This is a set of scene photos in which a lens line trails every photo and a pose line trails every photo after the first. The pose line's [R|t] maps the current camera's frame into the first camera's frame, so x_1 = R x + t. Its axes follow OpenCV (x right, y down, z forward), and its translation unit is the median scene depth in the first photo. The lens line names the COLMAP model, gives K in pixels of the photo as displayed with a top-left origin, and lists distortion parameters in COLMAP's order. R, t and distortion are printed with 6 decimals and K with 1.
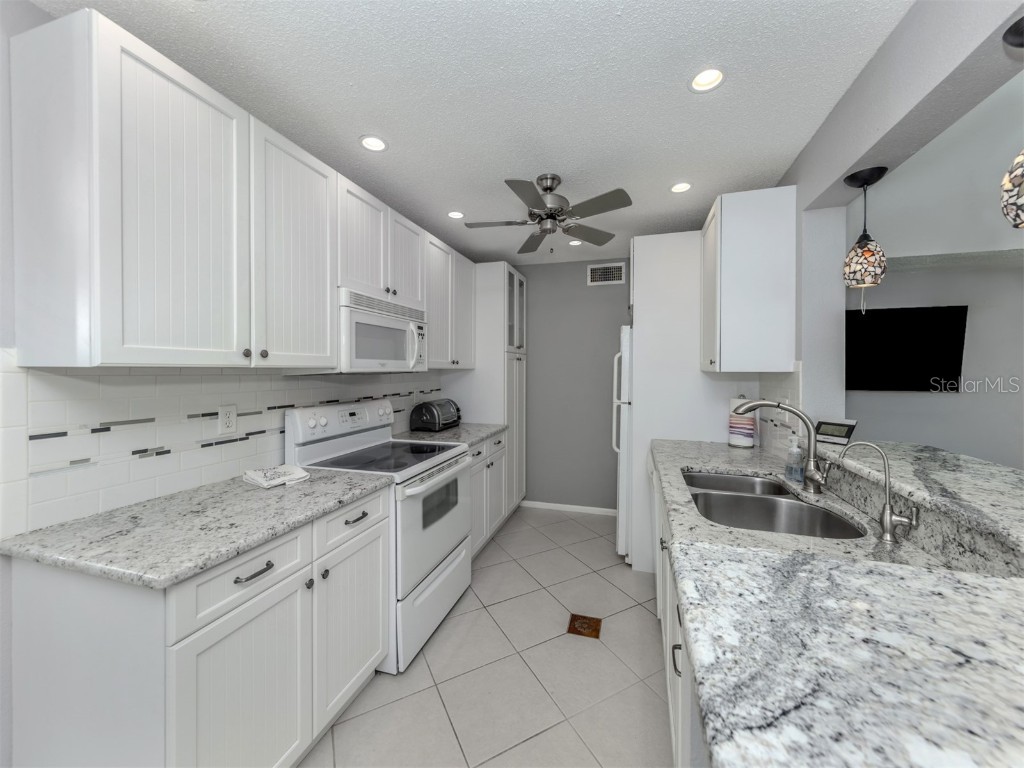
lens RADIAL K [[381.0, 0, 507.1], [0, 381.0, 366.0], [0, 0, 1]] dist [0.004996, -0.000833]
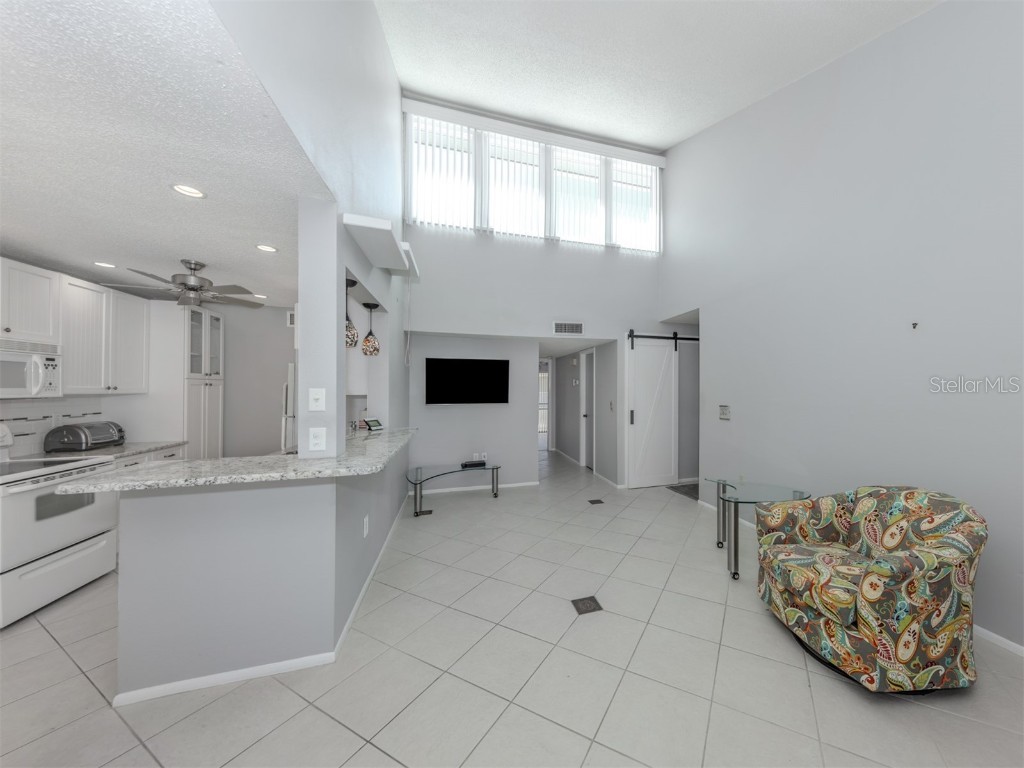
lens RADIAL K [[365.8, 0, 577.6], [0, 365.8, 382.5], [0, 0, 1]] dist [0.009677, -0.001235]
pose [[0.807629, 0.006962, 0.589650, 0.507220], [-0.001150, 0.999947, -0.010230, -0.025750], [-0.589690, 0.007584, 0.807594, -1.081474]]
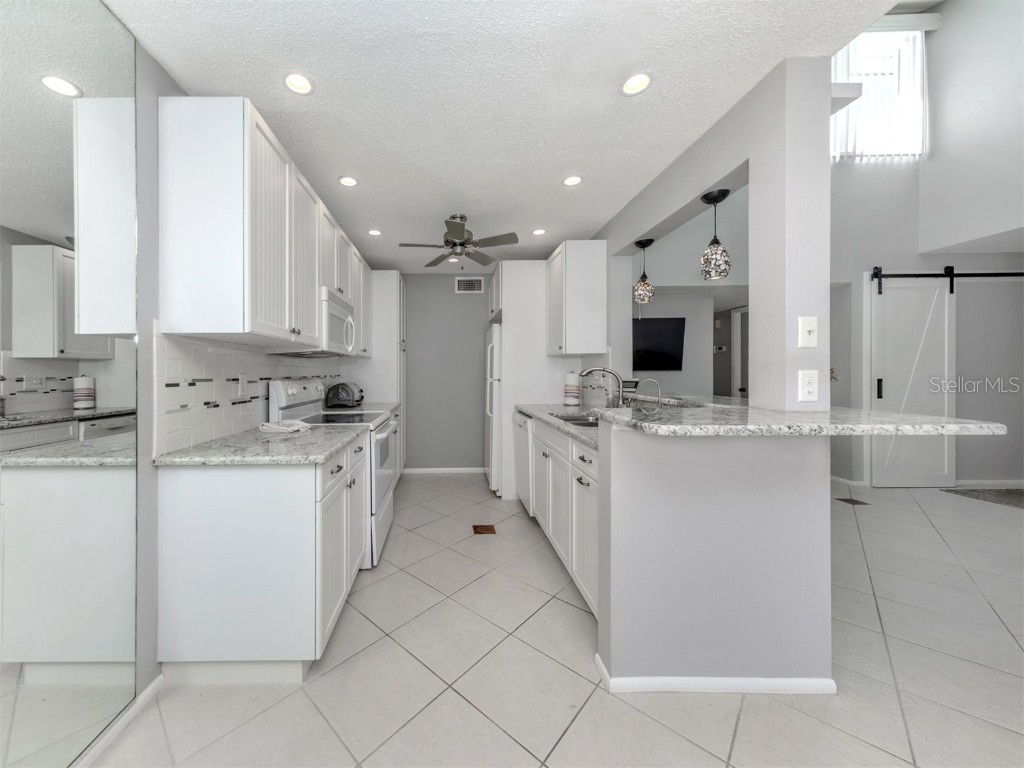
lens RADIAL K [[381.0, 0, 445.0], [0, 381.0, 366.8], [0, 0, 1]] dist [0.004996, -0.000833]
pose [[0.953080, -0.006416, 0.302652, -0.405155], [0.008395, 0.999951, -0.005239, 0.078587], [-0.302603, 0.007534, 0.953087, -0.362795]]
